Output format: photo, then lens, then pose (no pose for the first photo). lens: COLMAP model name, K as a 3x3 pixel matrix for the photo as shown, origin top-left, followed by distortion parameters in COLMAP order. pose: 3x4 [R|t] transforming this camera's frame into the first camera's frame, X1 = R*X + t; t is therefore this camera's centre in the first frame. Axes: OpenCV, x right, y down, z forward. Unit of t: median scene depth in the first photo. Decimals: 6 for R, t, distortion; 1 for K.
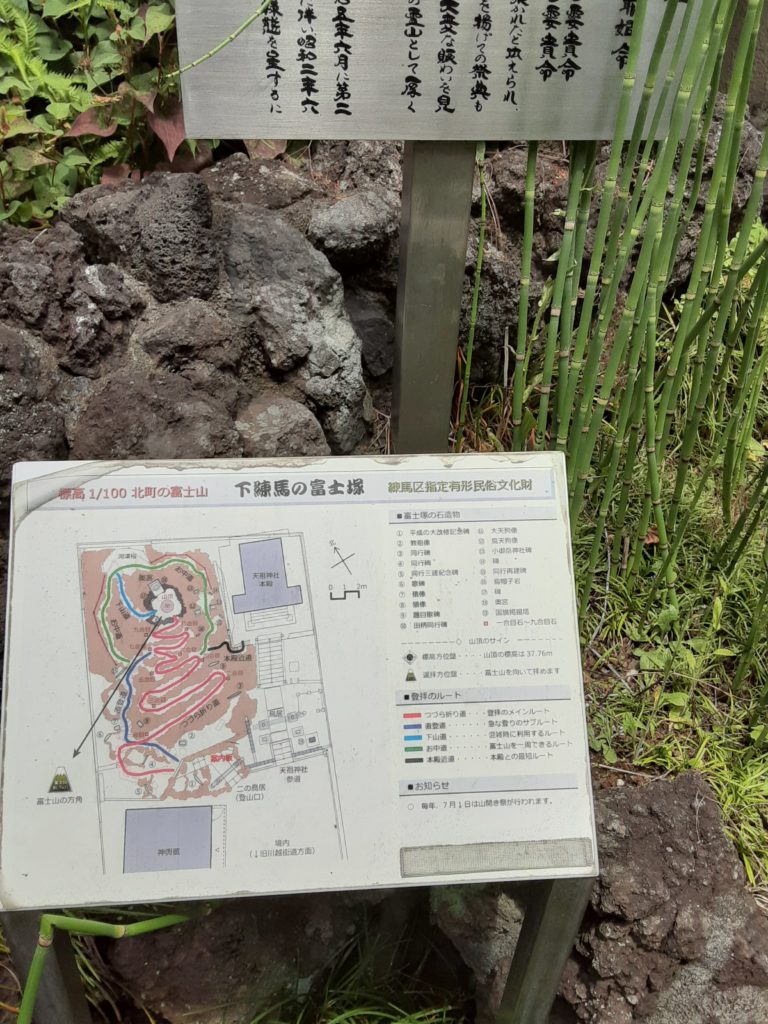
lens RADIAL K [[820.4, 0, 371.1], [0, 820.4, 525.0], [0, 0, 1]] dist [0.100526, -0.159827]
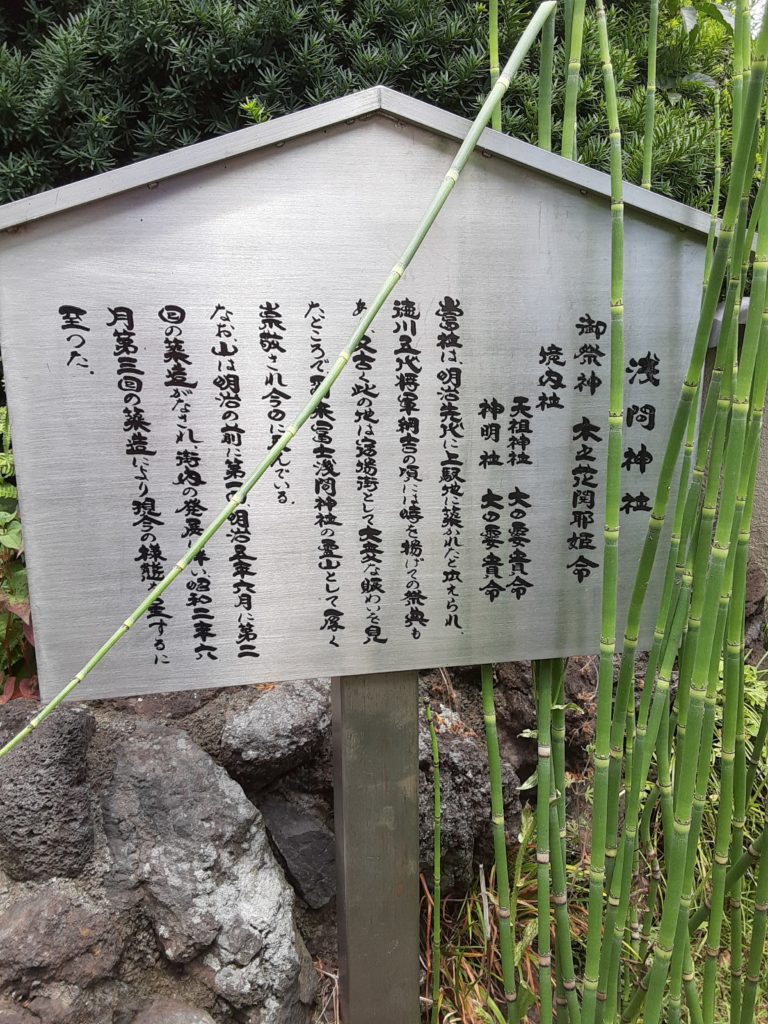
lens RADIAL K [[779.2, 0, 384.0], [0, 779.2, 512.0], [0, 0, 1]] dist [0.086200, -0.122148]
pose [[0.995292, -0.061666, 0.074776, 0.042894], [0.084229, 0.932006, -0.352521, -0.311186], [-0.047953, 0.357159, 0.932812, 0.219075]]
